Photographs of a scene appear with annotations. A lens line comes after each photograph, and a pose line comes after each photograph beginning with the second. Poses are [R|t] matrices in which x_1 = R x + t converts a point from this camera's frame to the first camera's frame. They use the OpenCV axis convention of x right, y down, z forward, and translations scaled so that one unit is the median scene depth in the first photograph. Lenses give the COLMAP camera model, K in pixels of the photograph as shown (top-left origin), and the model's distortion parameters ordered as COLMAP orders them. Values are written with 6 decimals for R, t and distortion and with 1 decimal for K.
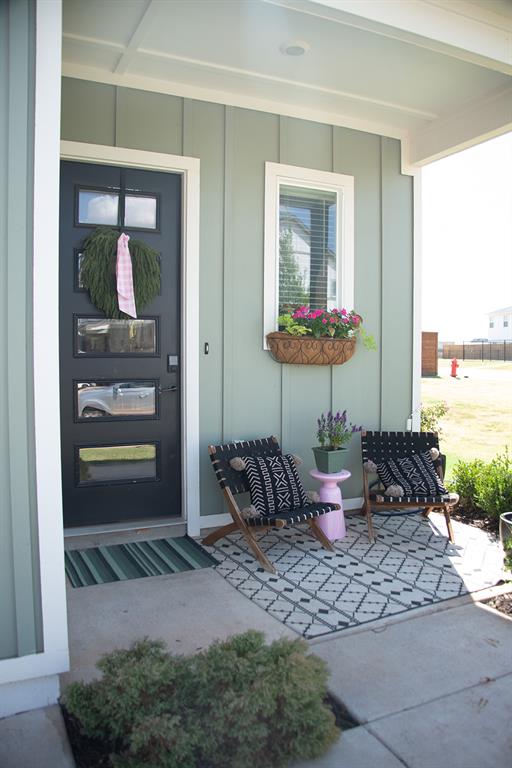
lens RADIAL K [[608.1, 0, 256.0], [0, 608.1, 384.0], [0, 0, 1]] dist [-0.175430, 0.136128]
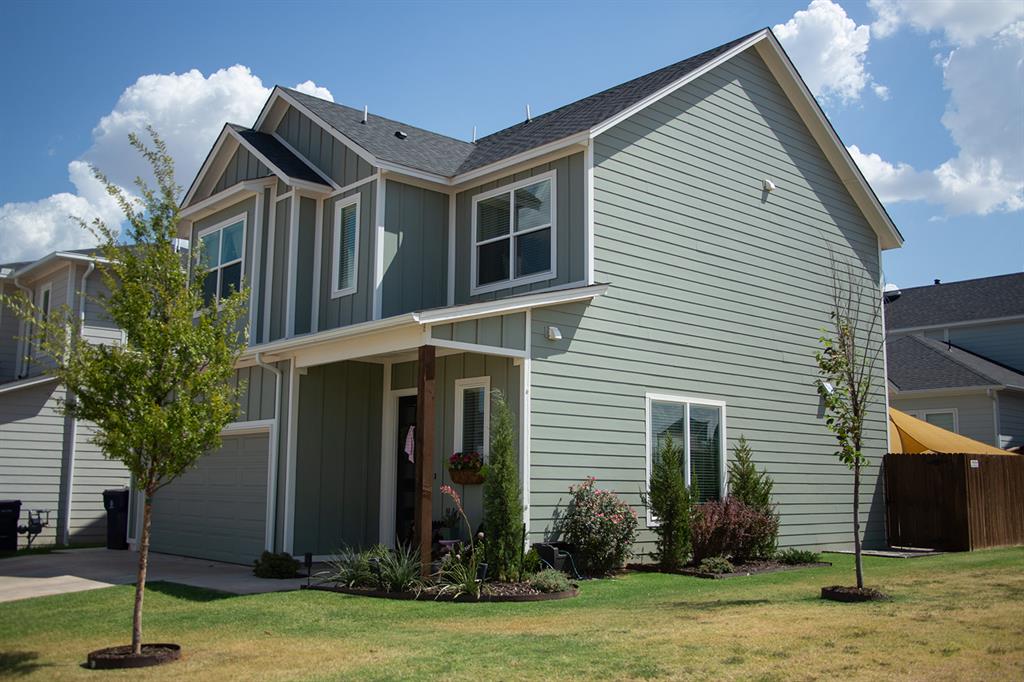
lens RADIAL K [[1006.3, 0, 512.0], [0, 1006.3, 341.0], [0, 0, 1]] dist [-0.079744, -0.003291]
pose [[0.281374, -0.148028, -0.948112, 3.231989], [-0.049546, 0.984471, -0.168408, 0.047712], [0.958318, 0.094361, 0.269671, 0.275811]]
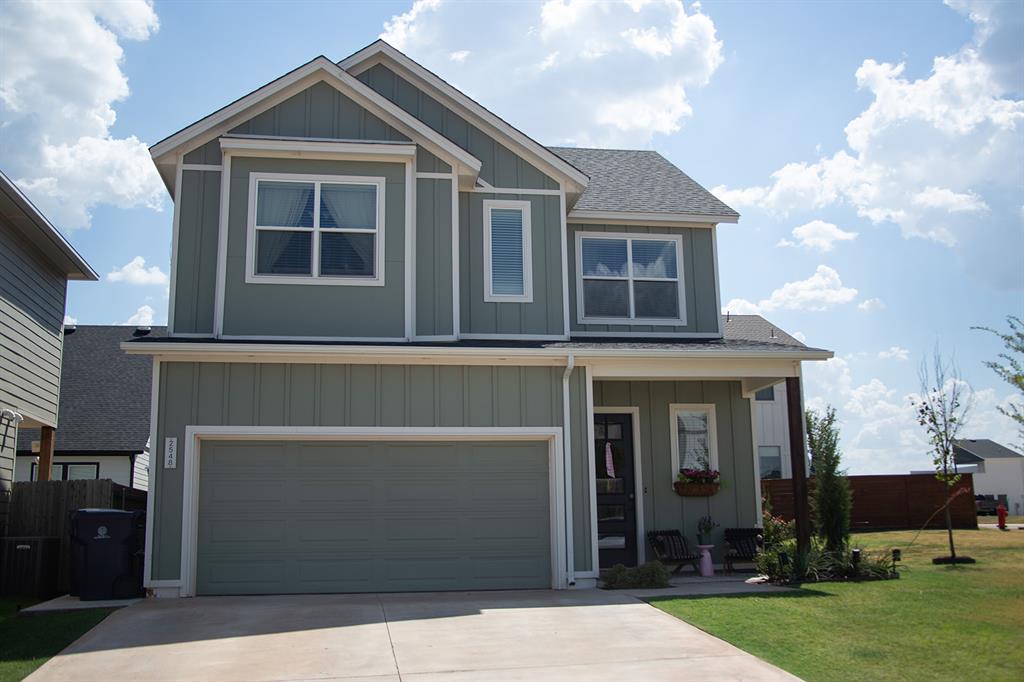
lens RADIAL K [[1006.3, 0, 512.0], [0, 1006.3, 341.0], [0, 0, 1]] dist [-0.079744, -0.003291]
pose [[0.958642, -0.074104, -0.274800, 0.497288], [0.008249, 0.972339, -0.233427, 0.263474], [0.284497, 0.221506, 0.932736, -2.690328]]
